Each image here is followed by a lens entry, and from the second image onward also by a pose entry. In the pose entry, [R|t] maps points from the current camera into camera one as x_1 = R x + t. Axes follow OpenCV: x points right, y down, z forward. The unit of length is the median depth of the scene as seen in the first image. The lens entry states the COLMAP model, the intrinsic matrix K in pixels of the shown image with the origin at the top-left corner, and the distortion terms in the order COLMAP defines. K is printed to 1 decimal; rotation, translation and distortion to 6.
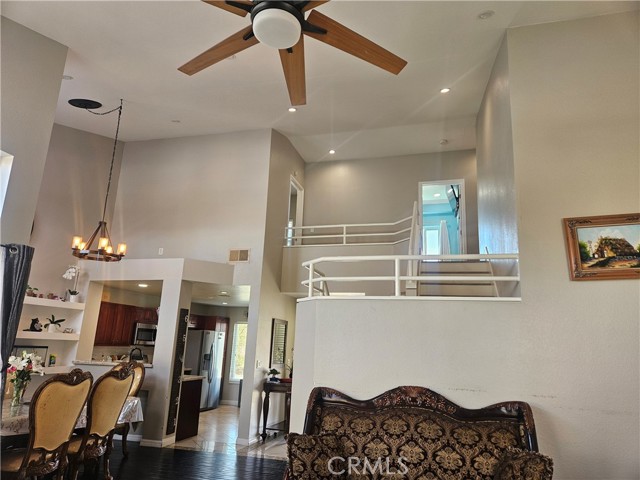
lens RADIAL K [[427.6, 0, 322.1], [0, 427.6, 248.3], [0, 0, 1]] dist [0.080023, -0.065523]
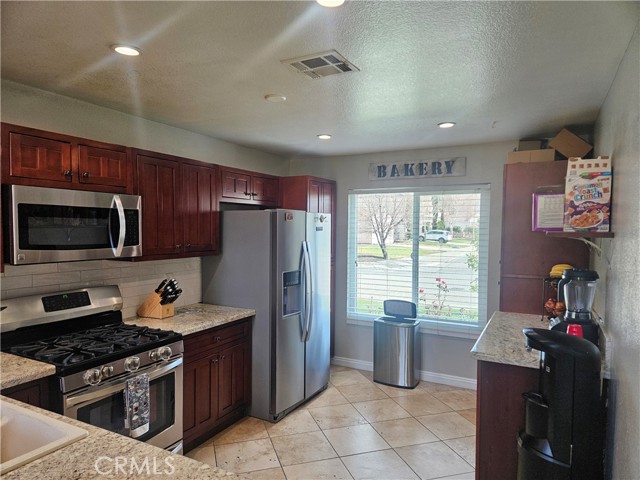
lens RADIAL K [[426.0, 0, 319.1], [0, 426.0, 247.3], [0, 0, 1]] dist [0.075109, -0.062223]
pose [[0.975433, -0.021650, -0.219232, -0.222117], [0.079008, 0.963337, 0.256398, 0.181590], [0.205643, -0.267420, 0.941381, 0.912628]]
